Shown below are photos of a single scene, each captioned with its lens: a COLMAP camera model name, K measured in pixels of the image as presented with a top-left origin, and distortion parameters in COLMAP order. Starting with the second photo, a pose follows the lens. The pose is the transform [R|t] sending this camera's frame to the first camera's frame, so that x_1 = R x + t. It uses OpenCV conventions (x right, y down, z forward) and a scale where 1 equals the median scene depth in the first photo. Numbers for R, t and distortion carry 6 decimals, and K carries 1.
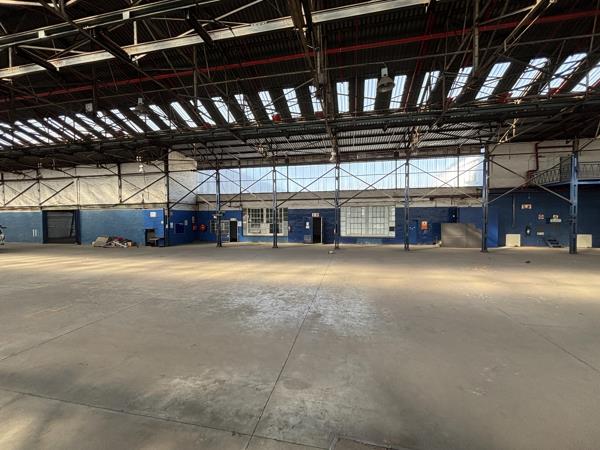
lens RADIAL K [[242.7, 0, 300.0], [0, 242.7, 225.0], [0, 0, 1]] dist [0.000156, -0.000444]
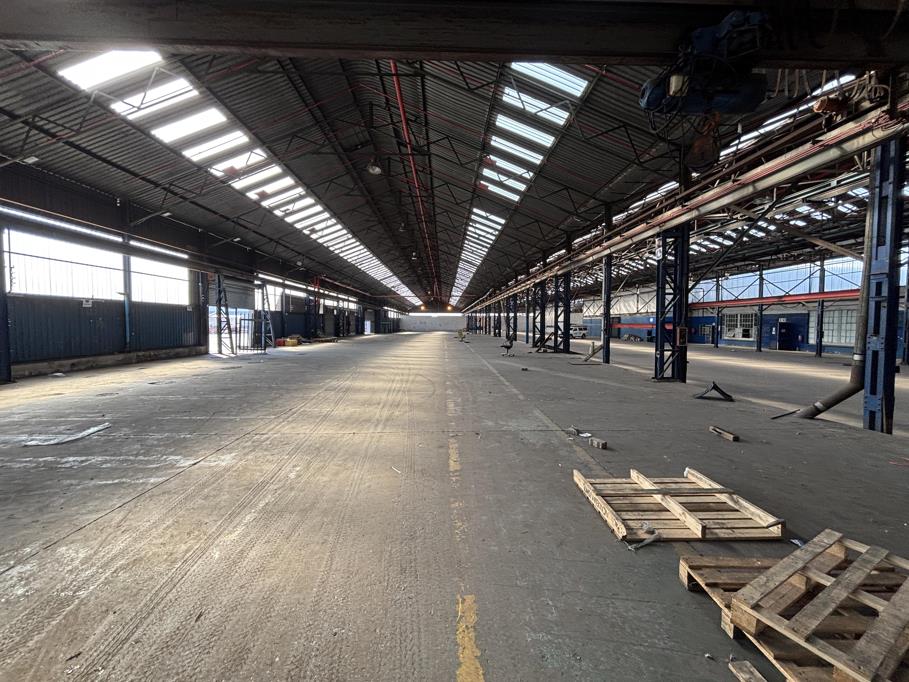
lens RADIAL K [[367.6, 0, 454.5], [0, 367.6, 341.0], [0, 0, 1]] dist [0.000156, -0.000444]
pose [[0.240167, 0.054943, -0.969175, 1.890397], [-0.034452, 0.998250, 0.048054, 0.025551], [0.970120, 0.021849, 0.241640, -1.003773]]
